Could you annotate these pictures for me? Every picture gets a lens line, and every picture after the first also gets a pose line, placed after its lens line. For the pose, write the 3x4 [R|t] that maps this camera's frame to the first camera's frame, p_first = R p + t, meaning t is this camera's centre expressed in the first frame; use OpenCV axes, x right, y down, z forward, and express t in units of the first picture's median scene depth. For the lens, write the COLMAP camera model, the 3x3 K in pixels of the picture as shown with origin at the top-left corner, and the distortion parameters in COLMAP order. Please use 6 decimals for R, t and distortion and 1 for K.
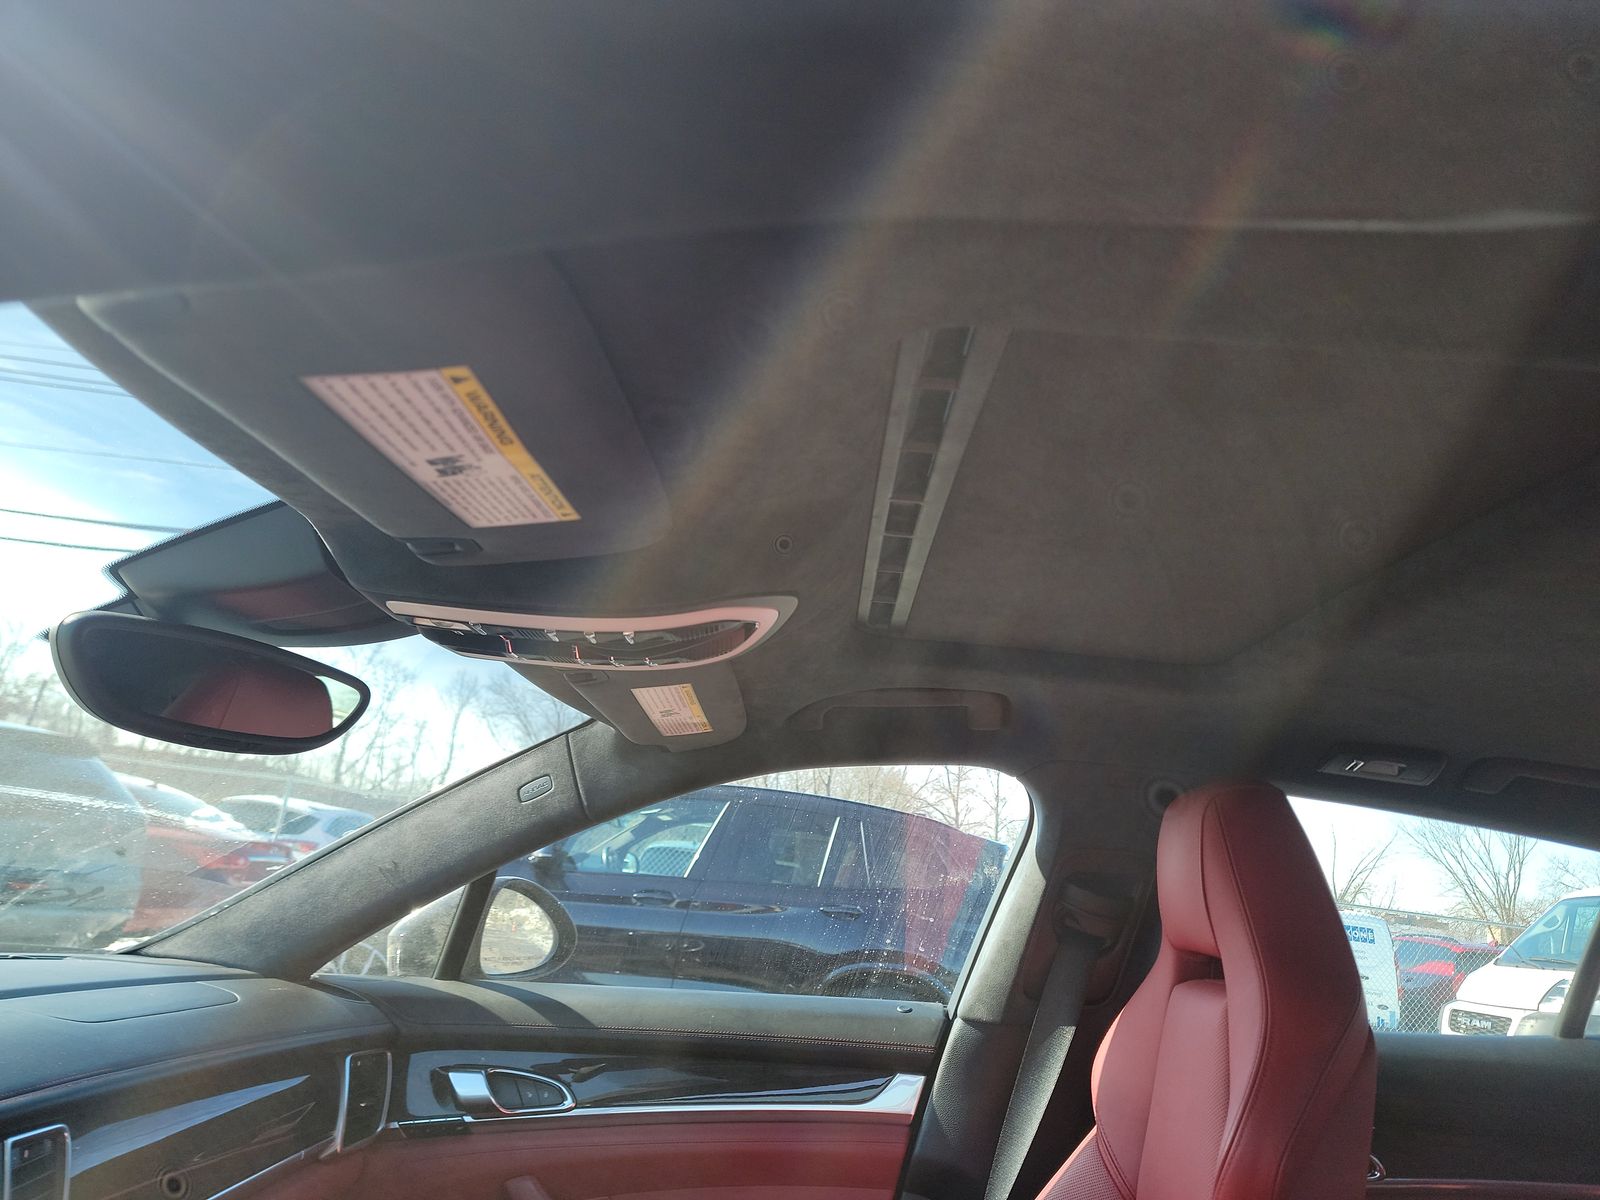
lens RADIAL K [[1146.8, 0, 821.8], [0, 1146.8, 603.8], [0, 0, 1]] dist [0.068639, -0.064798]
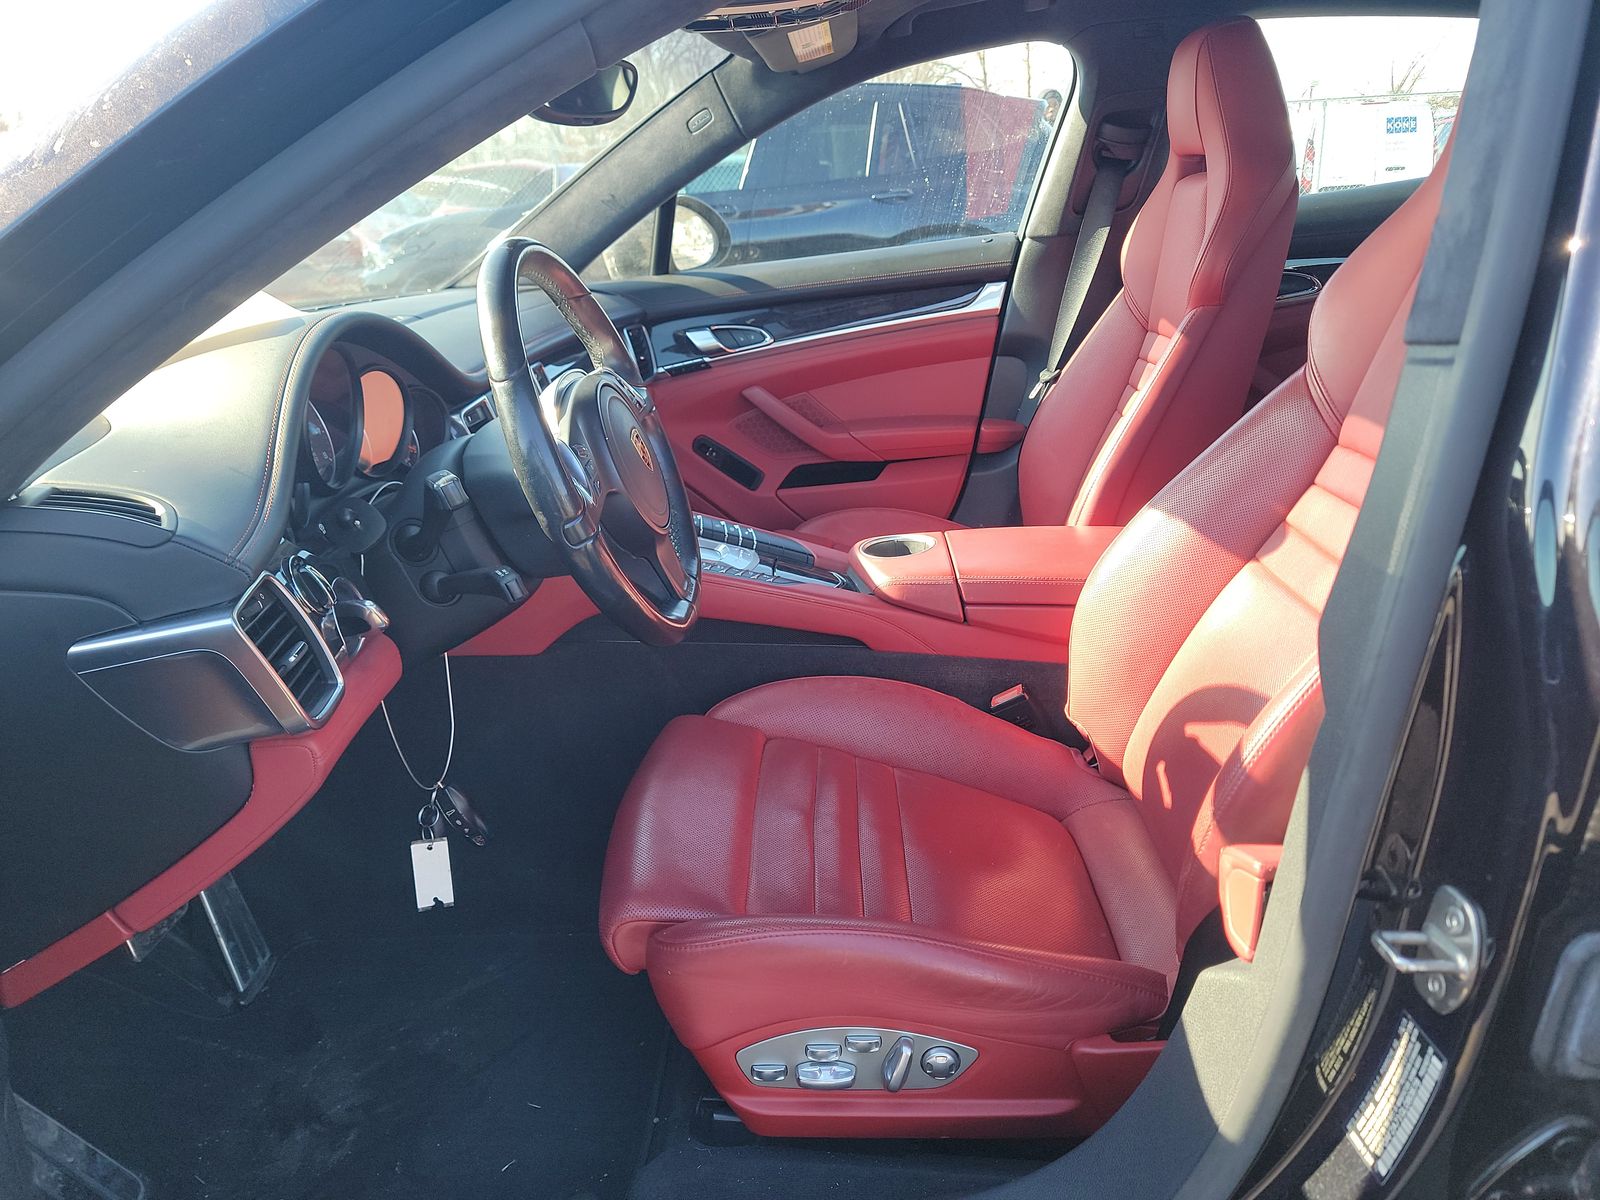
lens RADIAL K [[1146.8, 0, 821.8], [0, 1146.8, 603.8], [0, 0, 1]] dist [0.068639, -0.064798]
pose [[0.986493, -0.145171, -0.075881, -0.087984], [0.163004, 0.824185, 0.542355, -0.083127], [-0.016194, -0.547398, 0.836716, -0.430091]]
